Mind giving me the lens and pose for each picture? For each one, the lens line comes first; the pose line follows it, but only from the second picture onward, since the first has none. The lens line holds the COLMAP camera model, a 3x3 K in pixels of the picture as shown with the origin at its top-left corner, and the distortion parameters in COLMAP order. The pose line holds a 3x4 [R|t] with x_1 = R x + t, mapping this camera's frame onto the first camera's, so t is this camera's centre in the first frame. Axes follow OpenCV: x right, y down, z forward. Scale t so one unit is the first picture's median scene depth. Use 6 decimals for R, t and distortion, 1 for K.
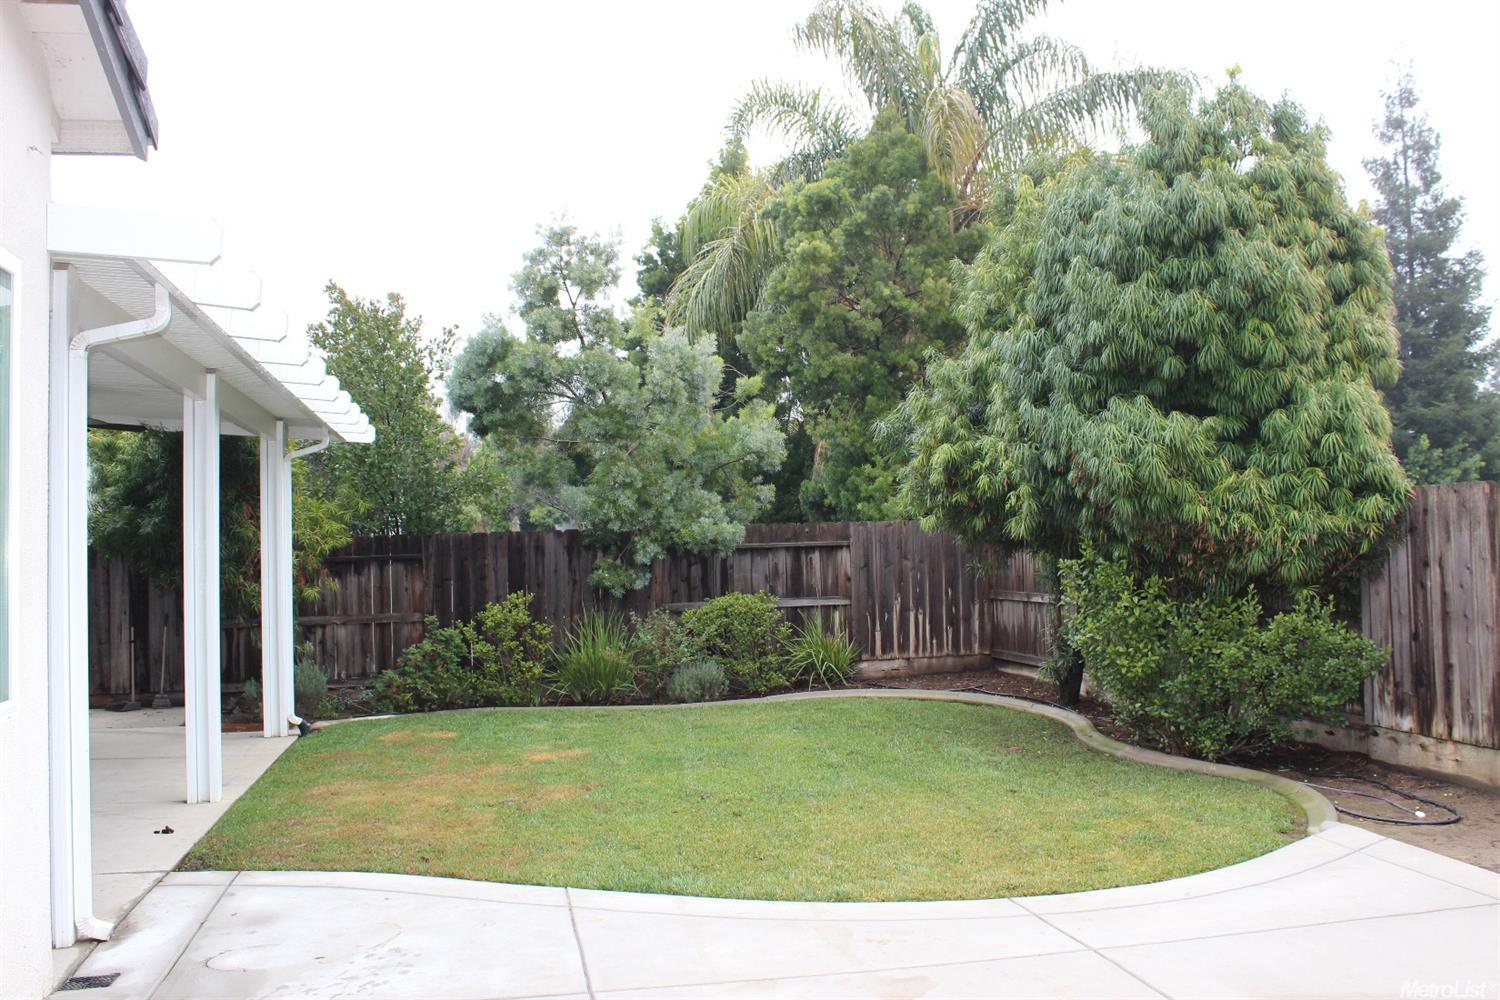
lens RADIAL K [[1350.1, 0, 750.0], [0, 1350.1, 500.0], [0, 0, 1]] dist [-0.098558, -0.001981]
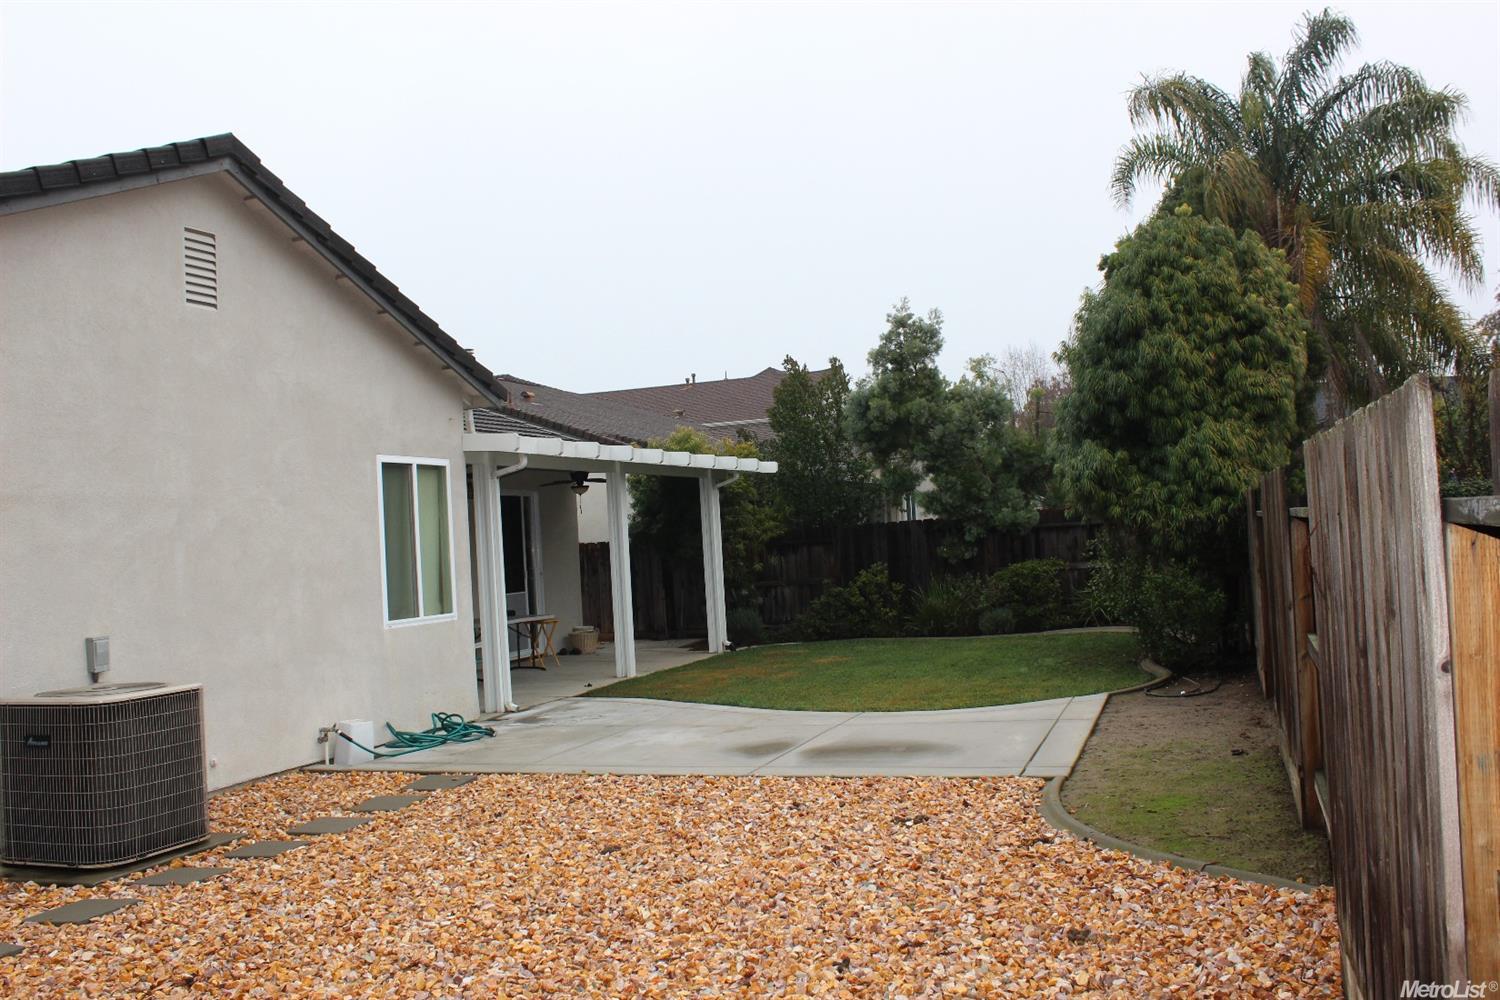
lens RADIAL K [[1350.1, 0, 750.0], [0, 1350.1, 500.0], [0, 0, 1]] dist [-0.098558, -0.001981]
pose [[0.860906, -0.041965, -0.507030, 0.475846], [0.056529, 0.998312, 0.013356, -0.031032], [0.505614, -0.040160, 0.861825, -0.384102]]
